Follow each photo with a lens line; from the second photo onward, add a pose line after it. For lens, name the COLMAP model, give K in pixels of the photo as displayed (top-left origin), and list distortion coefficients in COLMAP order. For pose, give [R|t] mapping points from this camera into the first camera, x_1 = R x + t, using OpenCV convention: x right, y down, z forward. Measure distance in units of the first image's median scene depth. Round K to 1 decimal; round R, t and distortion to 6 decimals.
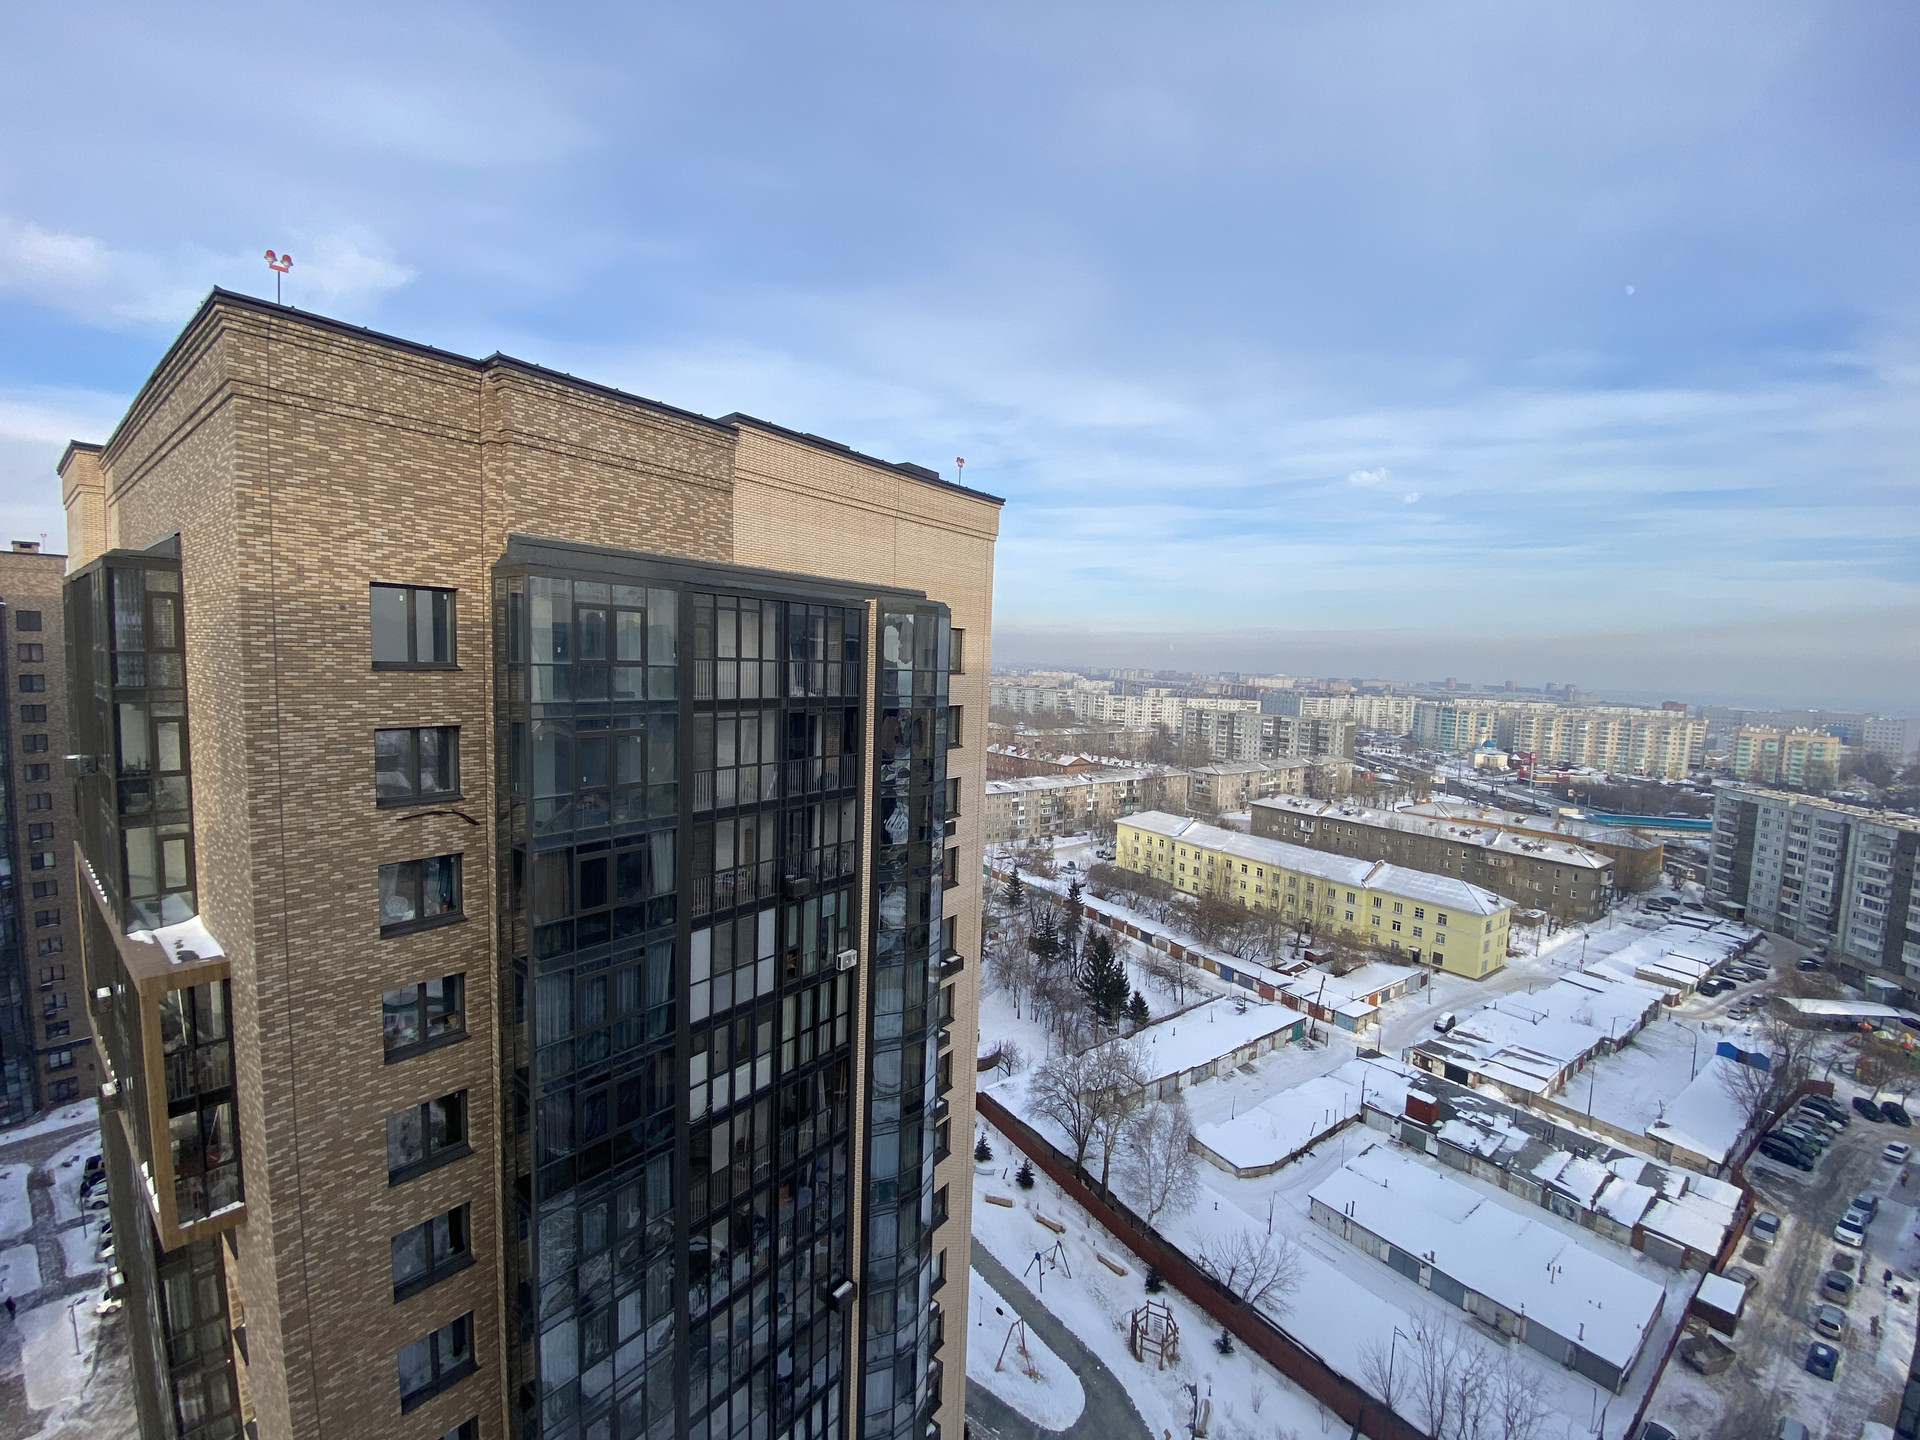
lens RADIAL K [[785.5, 0, 963.9], [0, 785.5, 728.3], [0, 0, 1]] dist [0.015229, -0.016764]
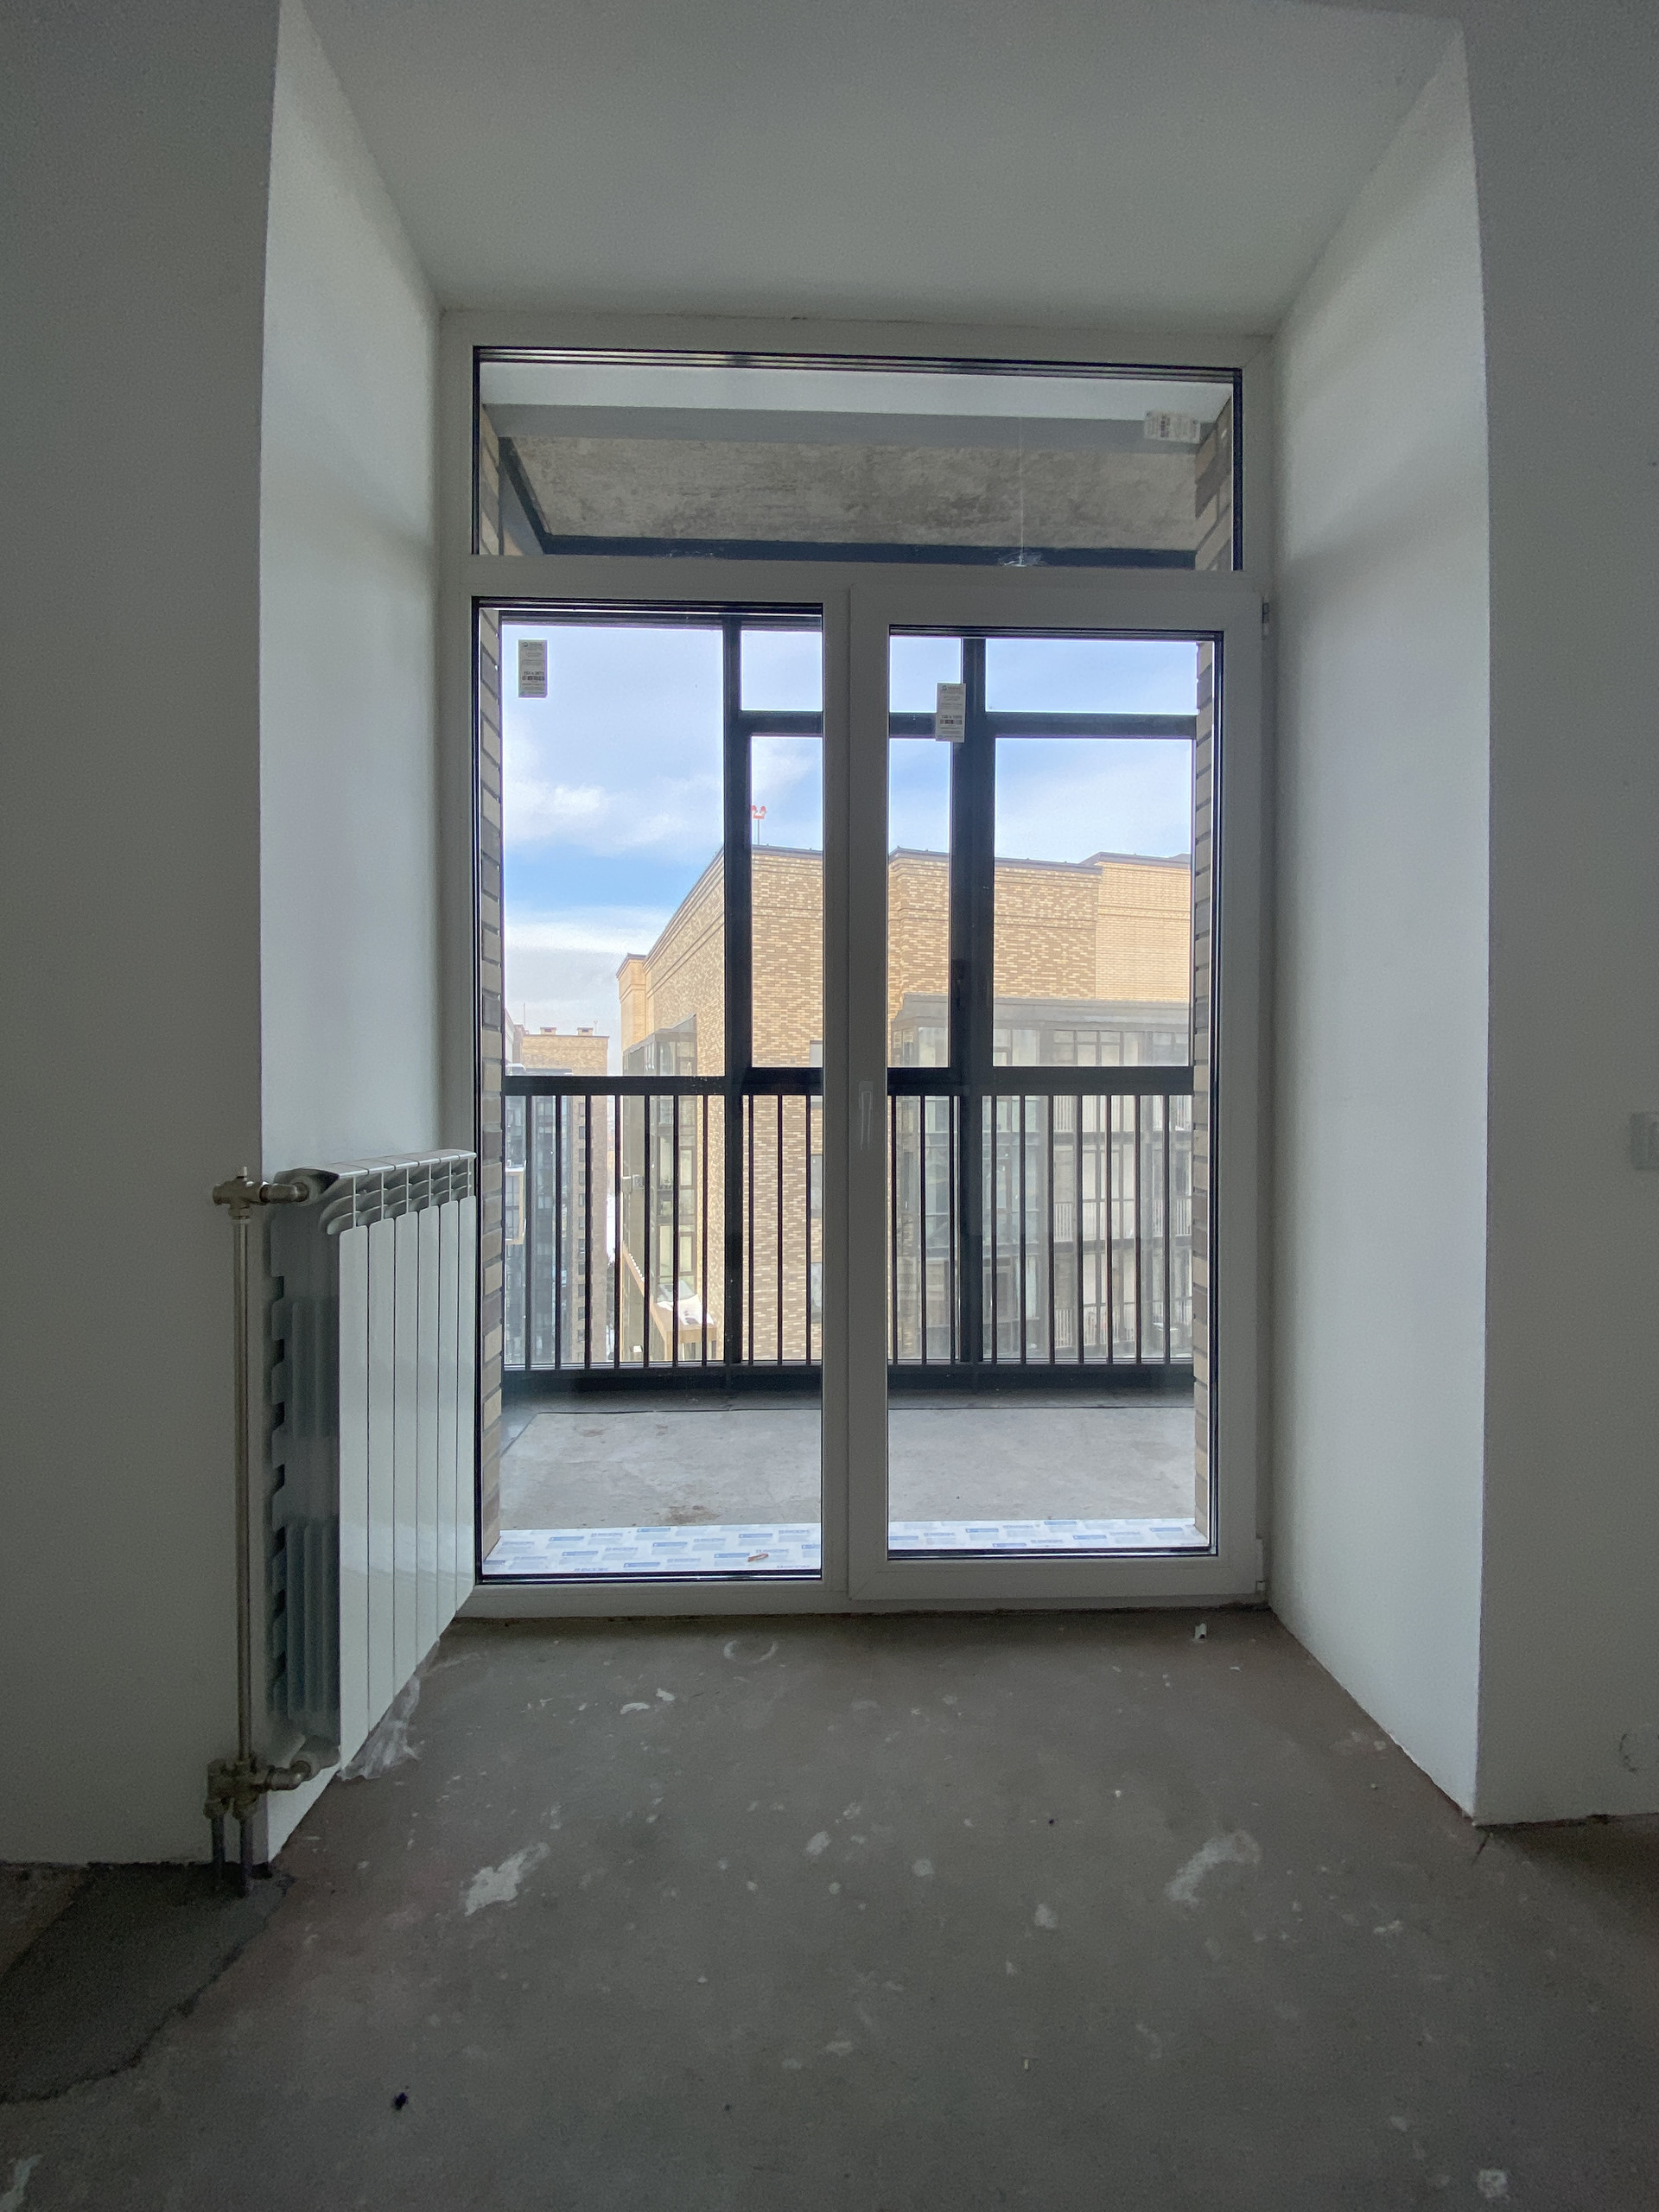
lens RADIAL K [[905.0, 0, 831.4], [0, 905.0, 1097.1], [0, 0, 1]] dist [0.015229, -0.016764]
pose [[0.823117, -0.031692, -0.566987, 0.095639], [-0.021317, 0.996013, -0.086620, 0.028819], [0.567472, 0.083385, 0.819160, -0.158336]]
